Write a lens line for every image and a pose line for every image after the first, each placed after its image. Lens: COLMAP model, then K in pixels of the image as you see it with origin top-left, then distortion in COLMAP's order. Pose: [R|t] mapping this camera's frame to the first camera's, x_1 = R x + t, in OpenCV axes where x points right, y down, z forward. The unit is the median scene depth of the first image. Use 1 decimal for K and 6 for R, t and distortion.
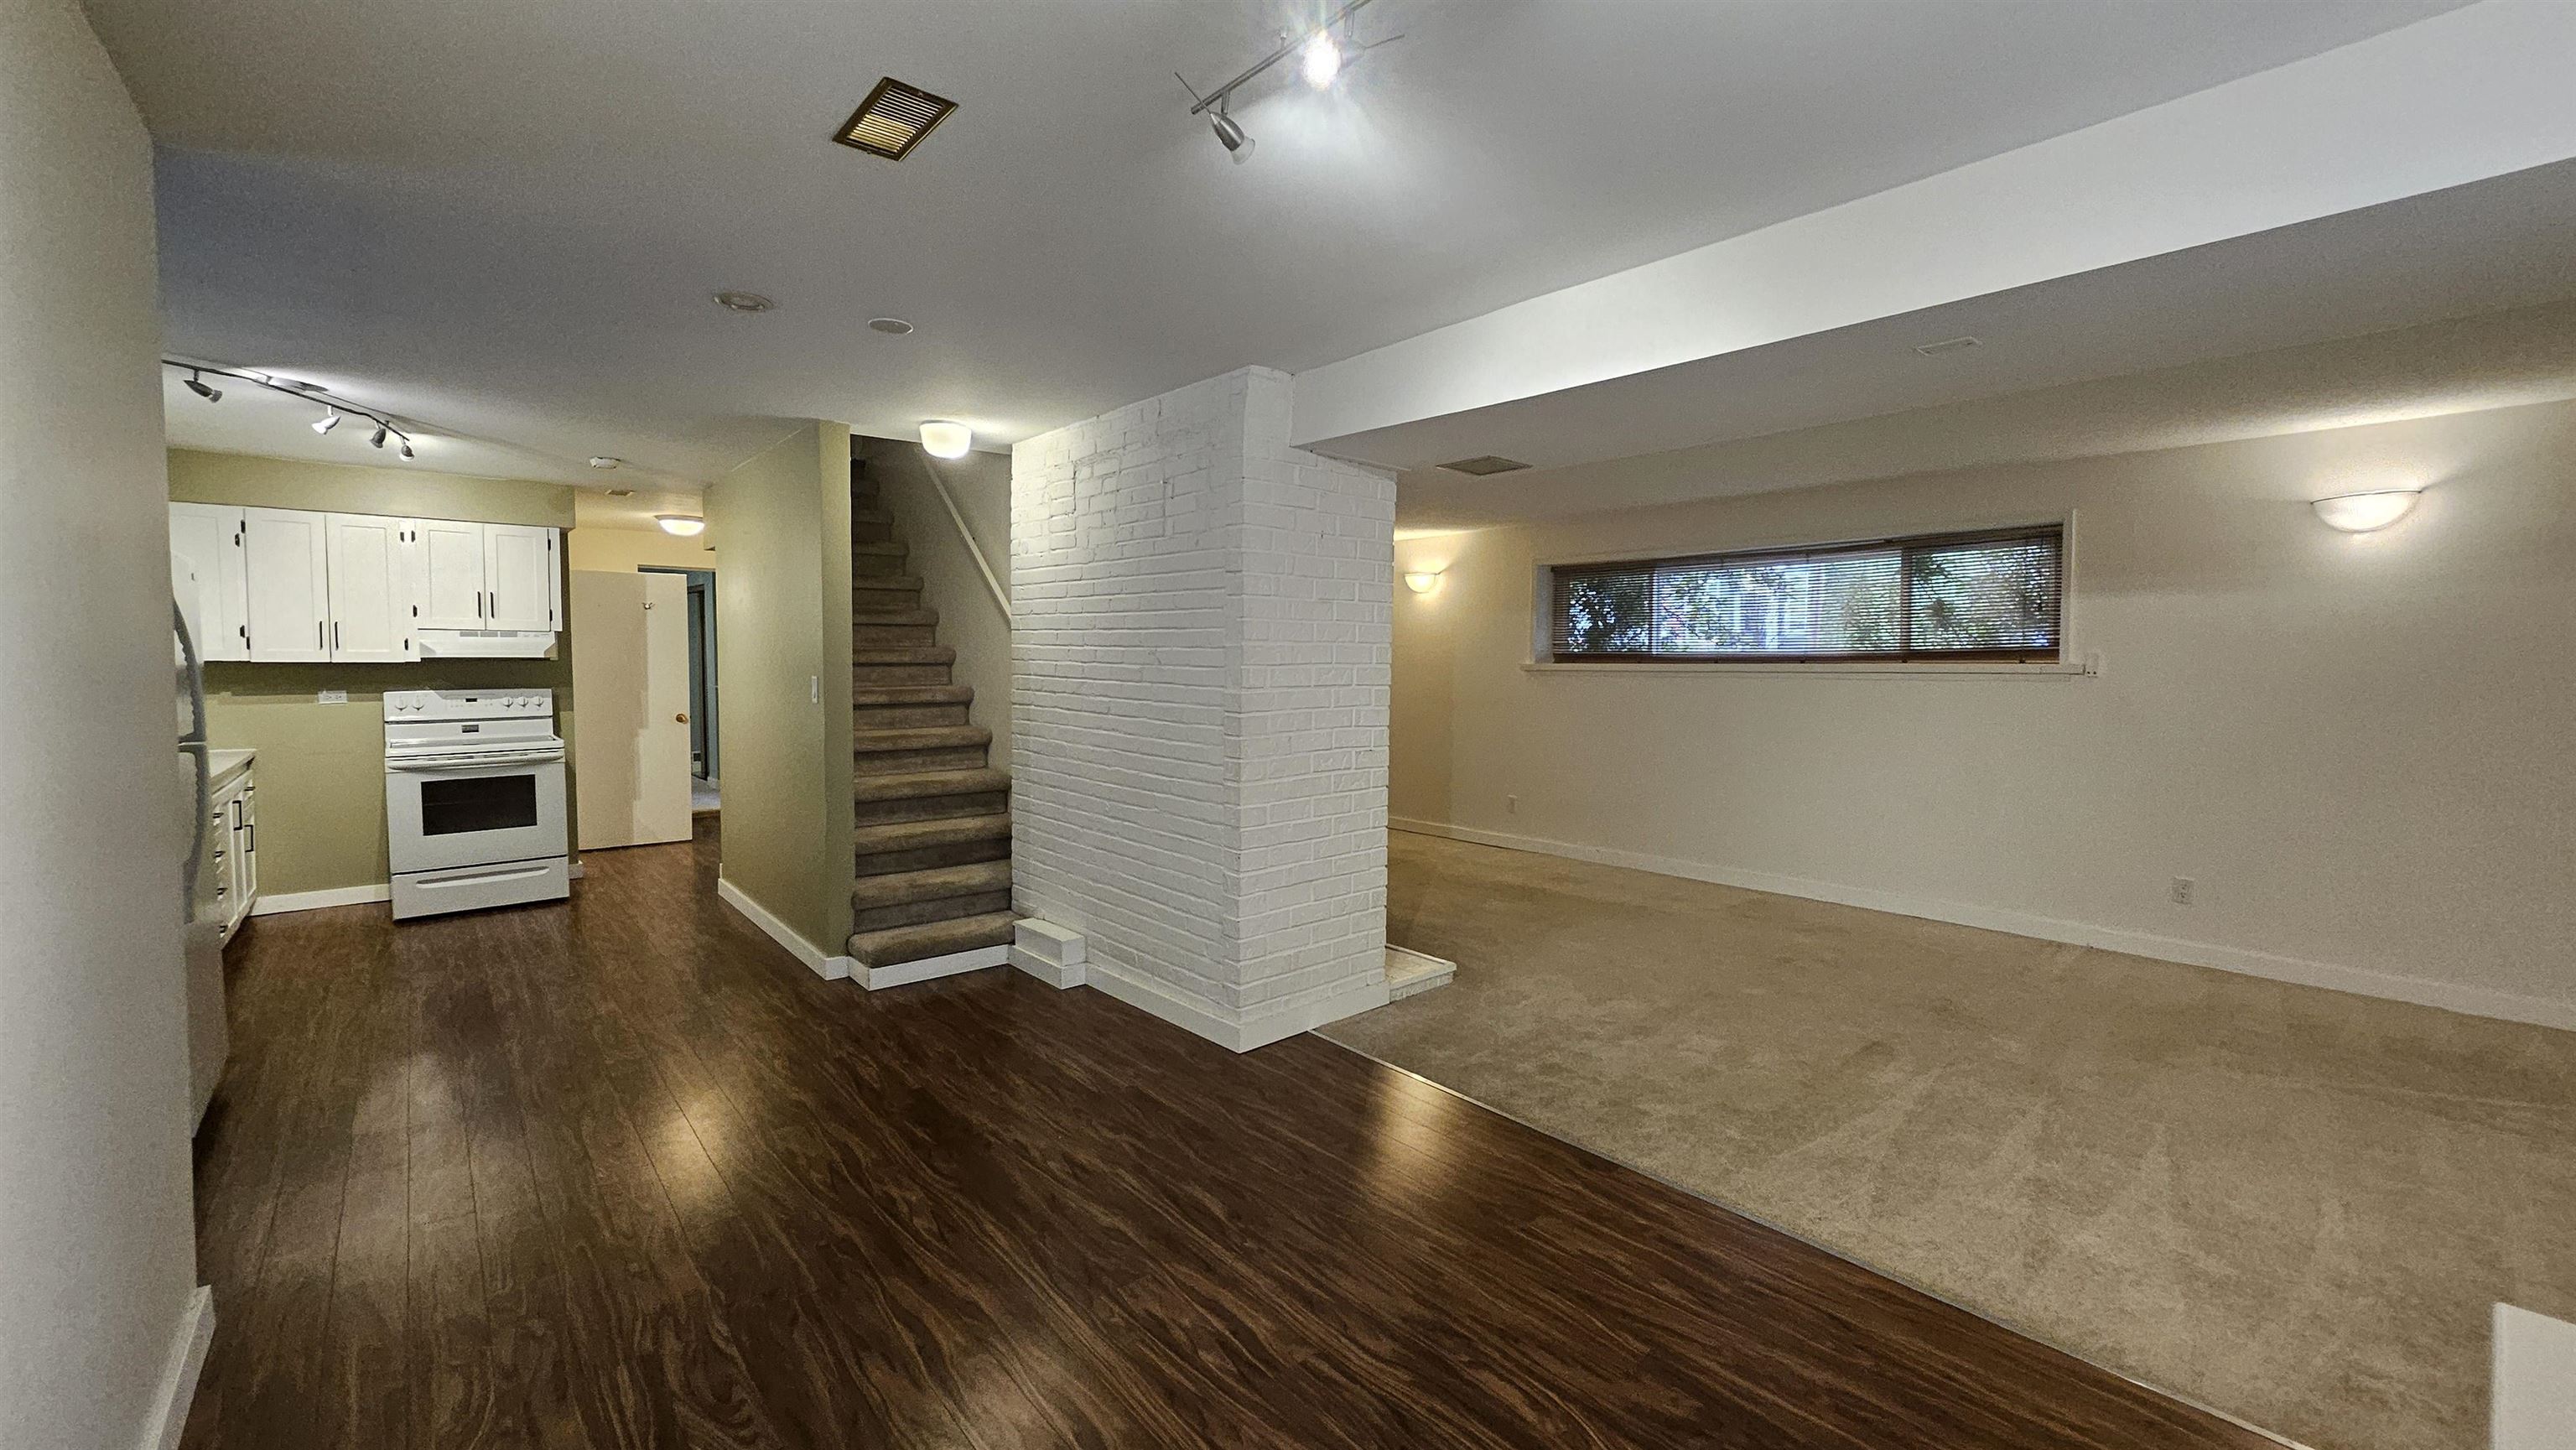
lens RADIAL K [[1018.2, 0, 1274.7], [0, 1018.2, 702.7], [0, 0, 1]] dist [0.009605, -0.002292]
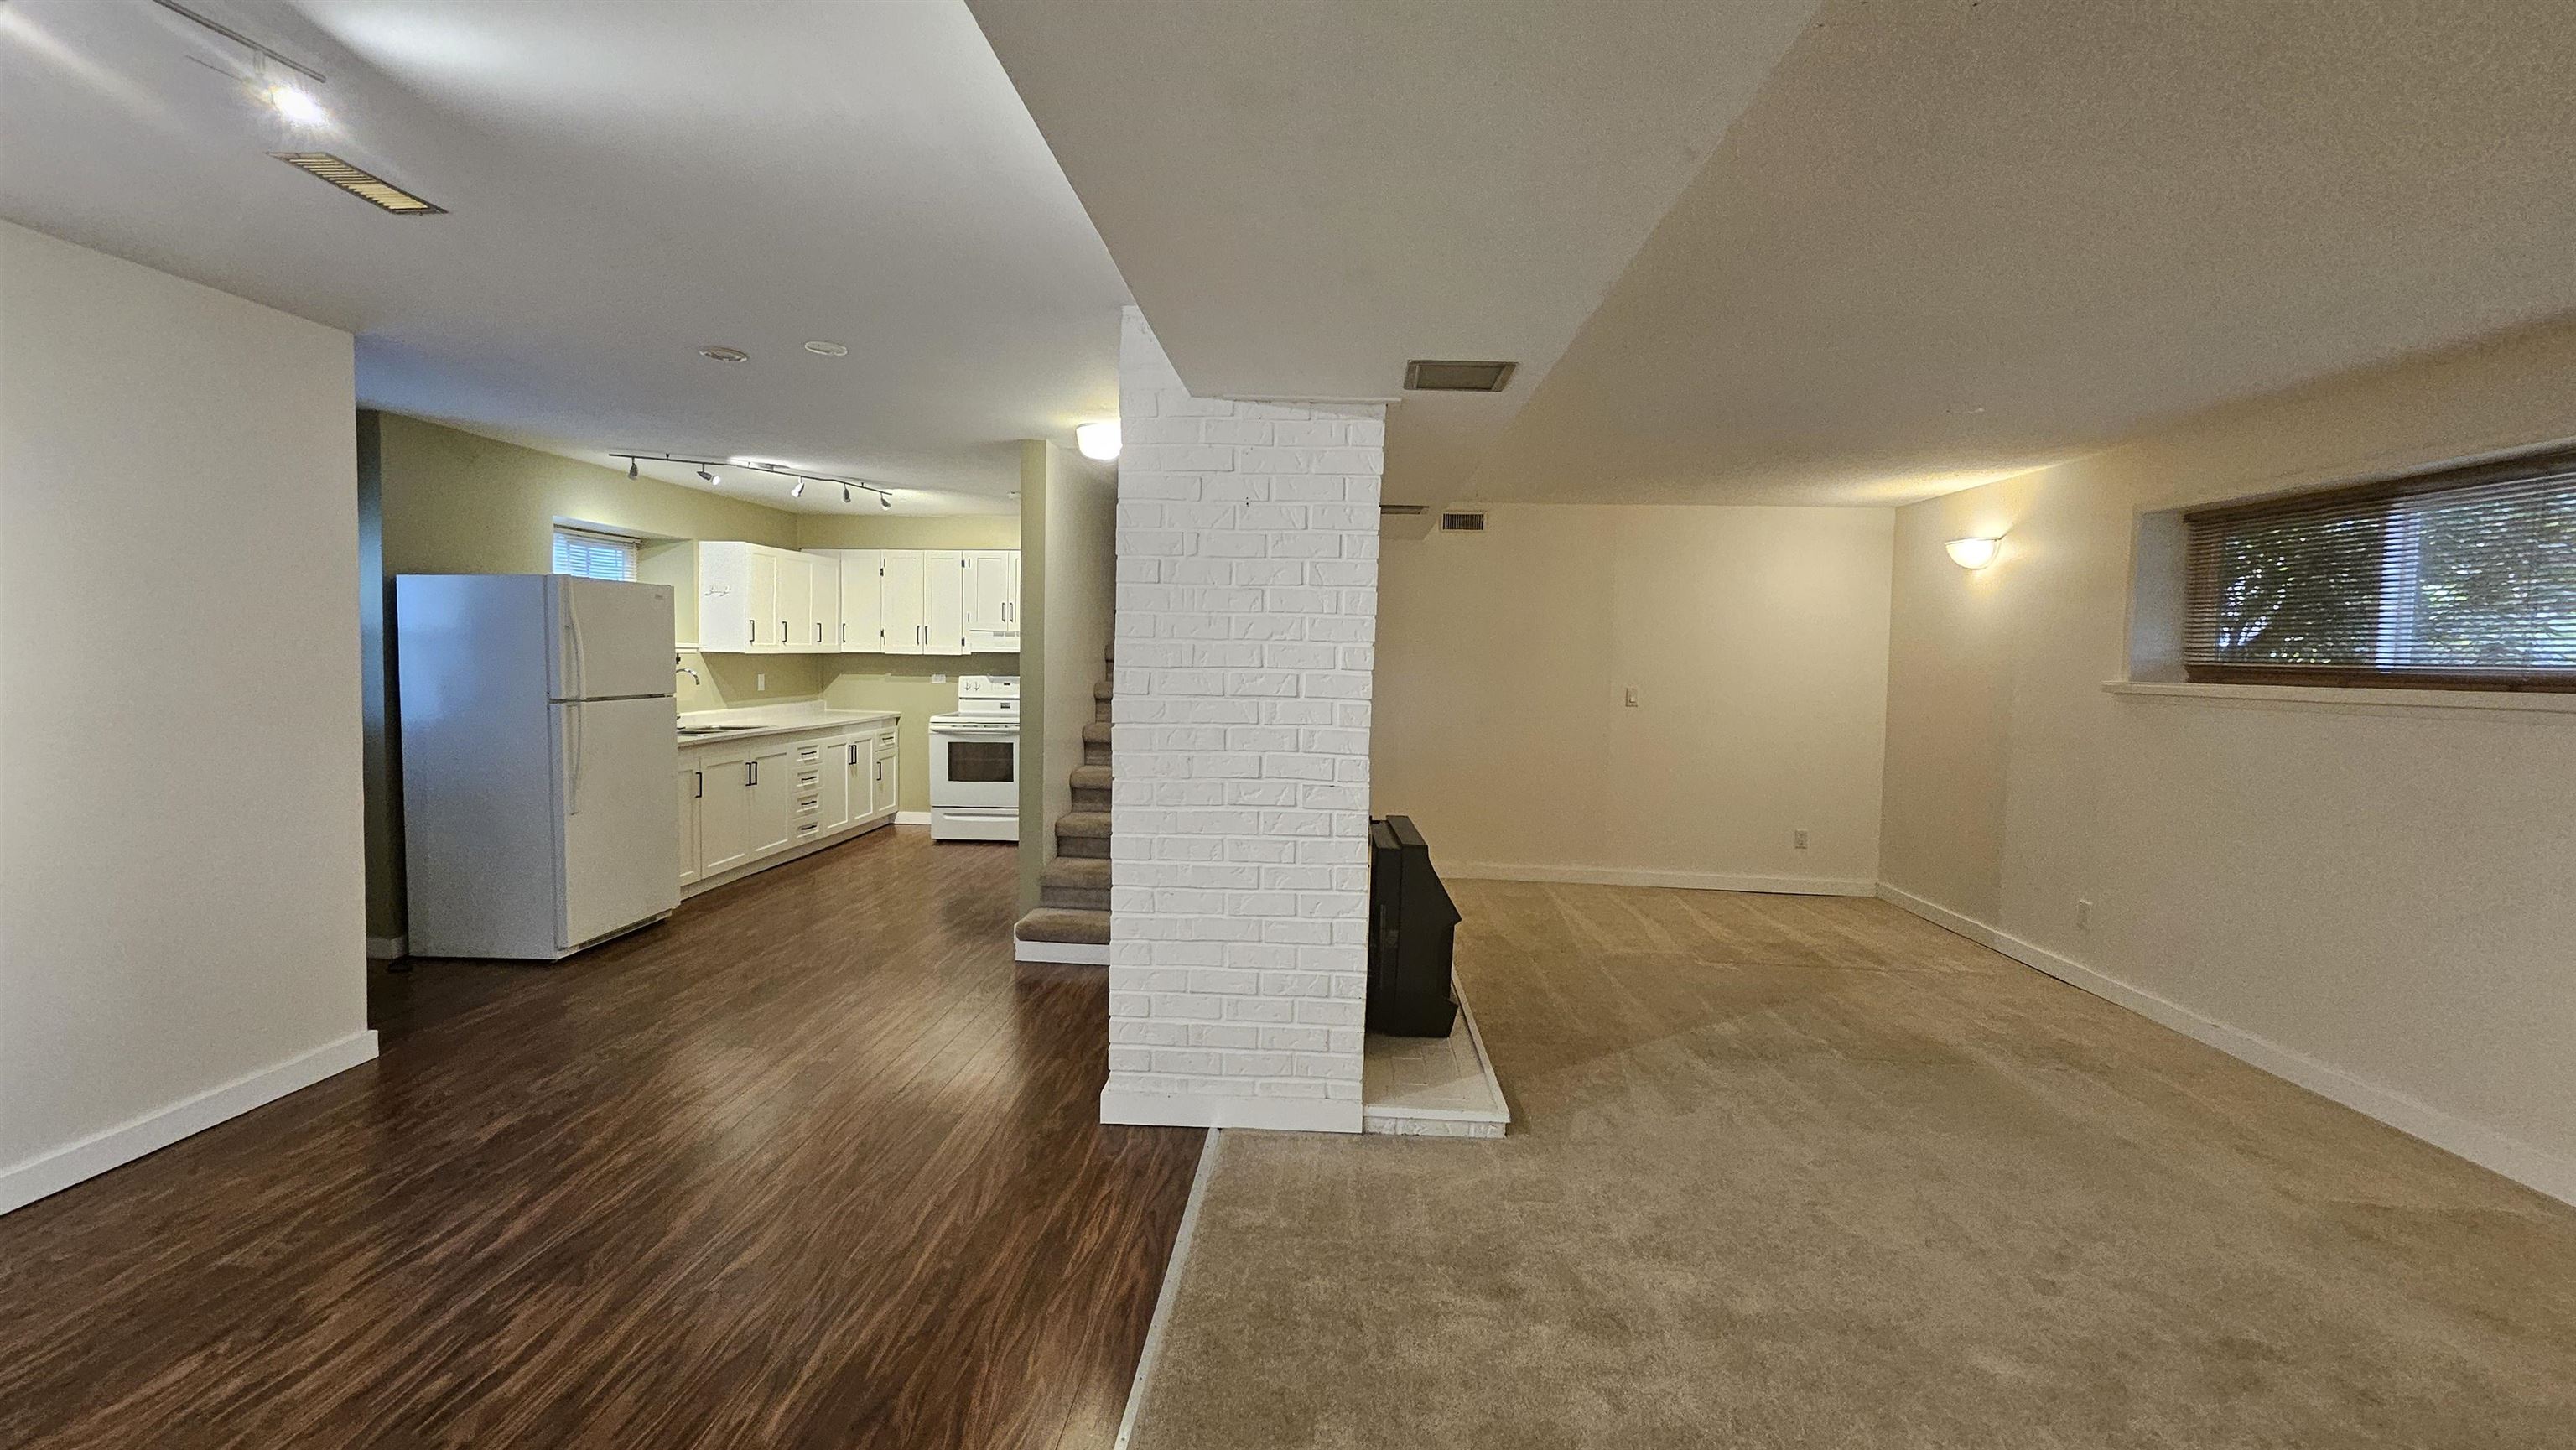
lens RADIAL K [[1018.2, 0, 1265.8], [0, 1018.2, 702.8], [0, 0, 1]] dist [0.009605, -0.002292]
pose [[0.713715, 0.044942, -0.698993, 0.405019], [-0.046510, 0.998778, 0.016727, -0.016827], [0.698890, 0.020572, 0.714933, 0.302412]]
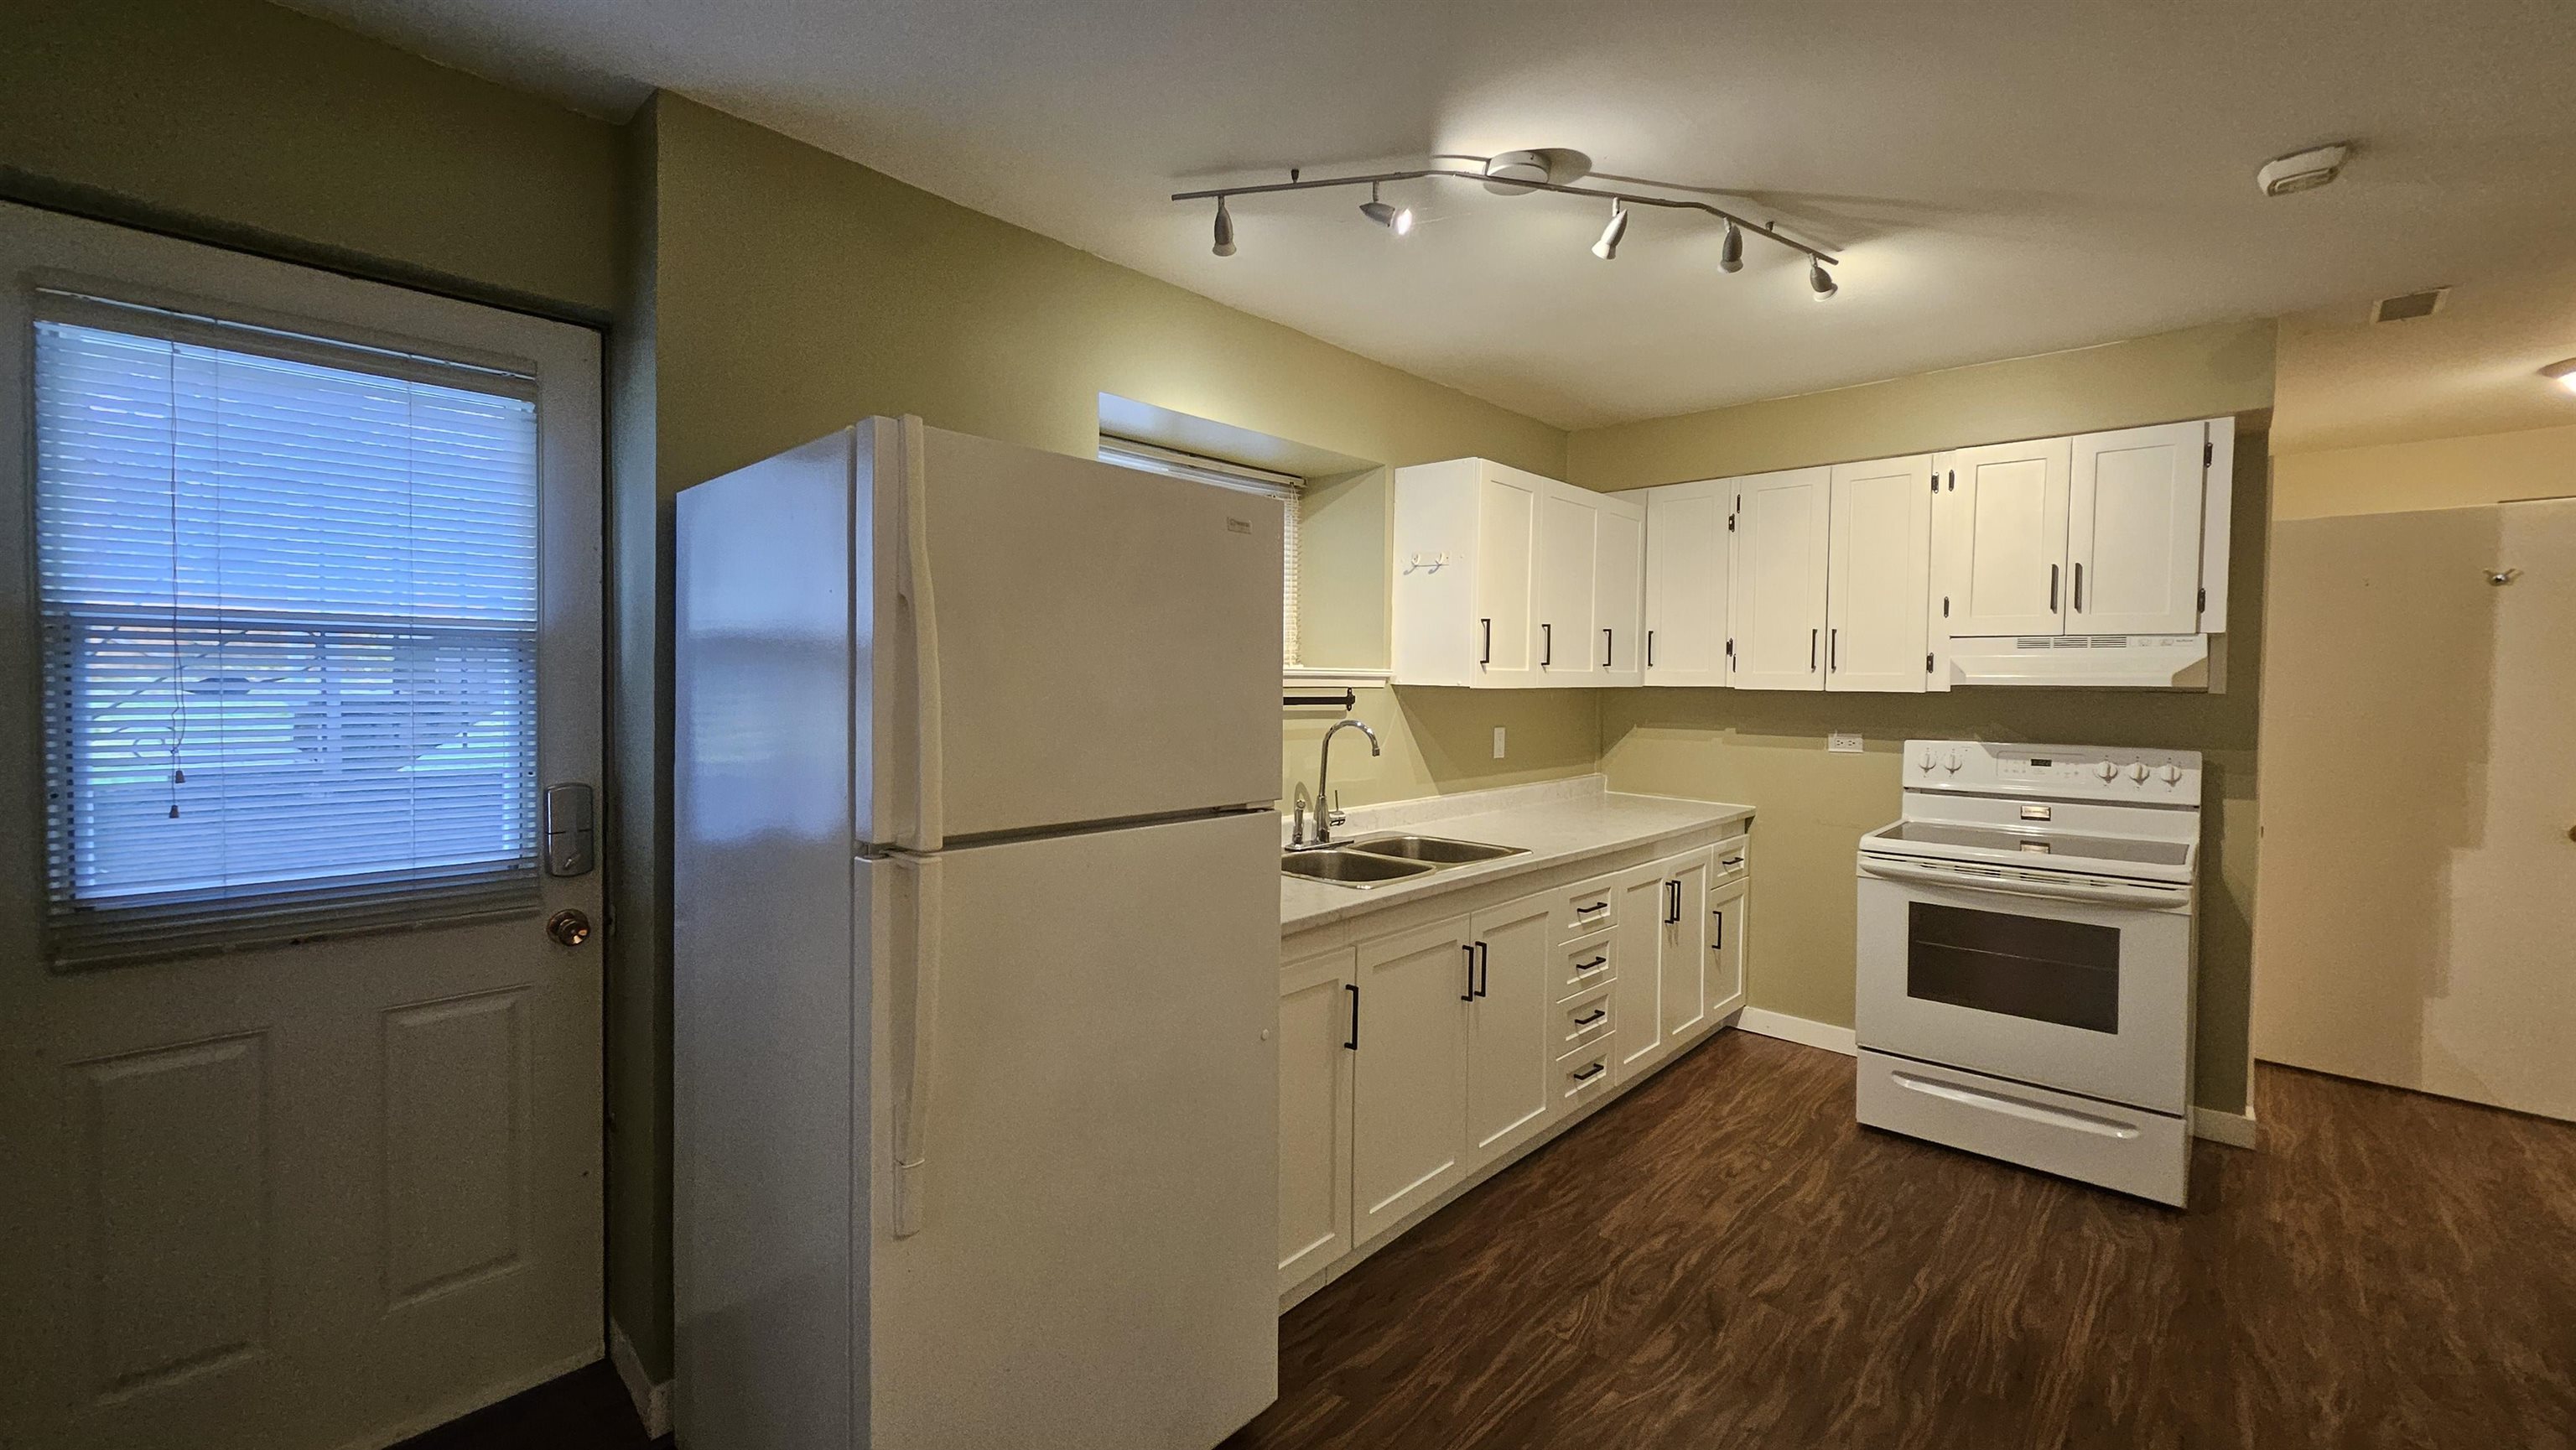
lens RADIAL K [[1018.2, 0, 1260.5], [0, 1018.2, 702.0], [0, 0, 1]] dist [0.009605, -0.002292]
pose [[0.104530, 0.022369, -0.994270, -0.290969], [-0.057188, 0.998228, 0.016445, -0.021438], [0.992876, 0.055142, 0.105624, 0.545004]]
